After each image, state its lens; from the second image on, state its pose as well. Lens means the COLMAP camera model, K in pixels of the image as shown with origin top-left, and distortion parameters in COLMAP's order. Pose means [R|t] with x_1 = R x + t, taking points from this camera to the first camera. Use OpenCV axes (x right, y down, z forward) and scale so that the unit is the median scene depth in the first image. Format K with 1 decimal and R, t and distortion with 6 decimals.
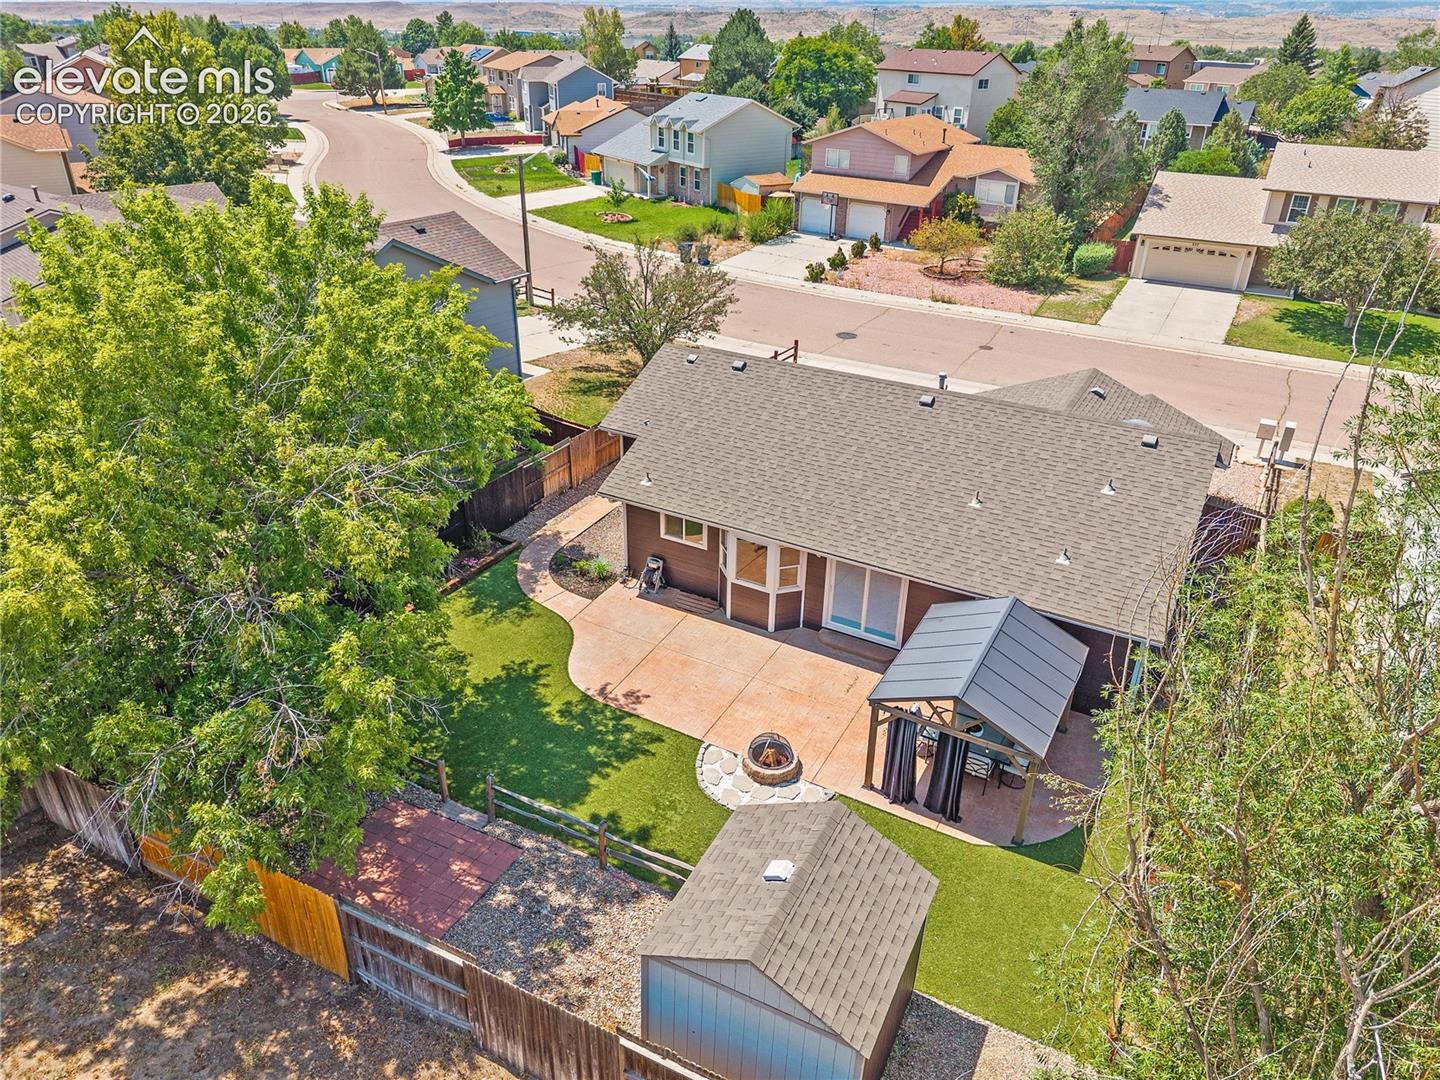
lens RADIAL K [[970.7, 0, 717.5], [0, 970.7, 538.0], [0, 0, 1]] dist [-0.003139, 0.001807]
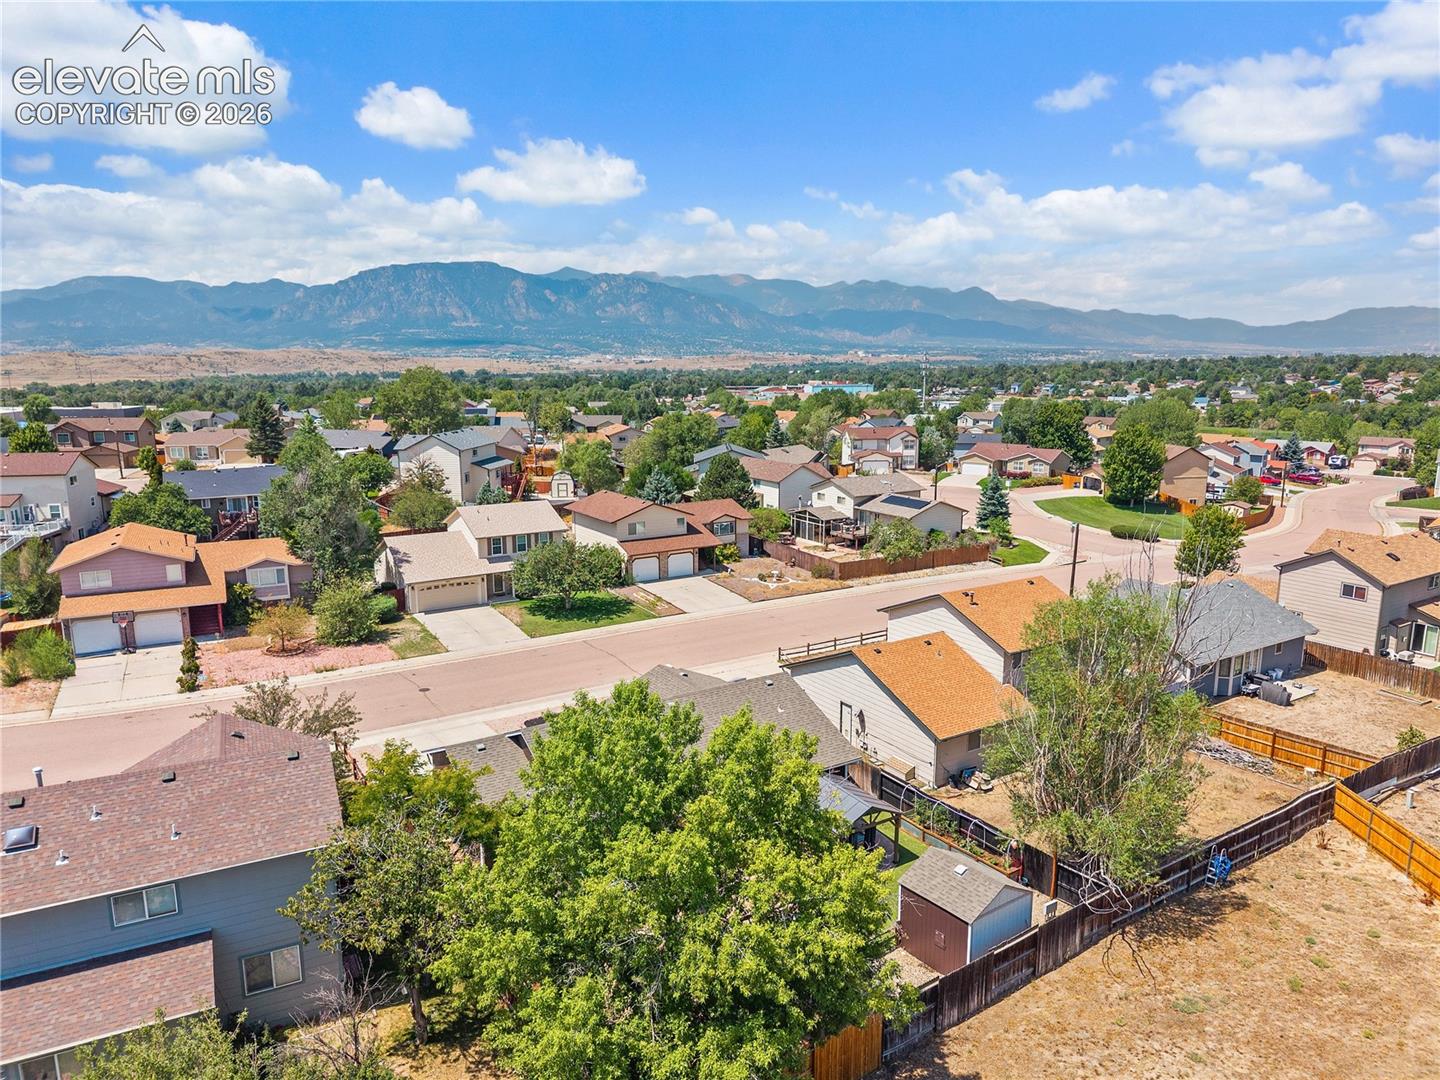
lens RADIAL K [[970.7, 0, 717.5], [0, 970.7, 538.0], [0, 0, 1]] dist [-0.003139, 0.001807]
pose [[0.480317, -0.178567, 0.858725, -0.516756], [0.426392, 0.903117, -0.050699, -0.118634], [-0.766476, 0.390505, 0.509922, -0.049057]]
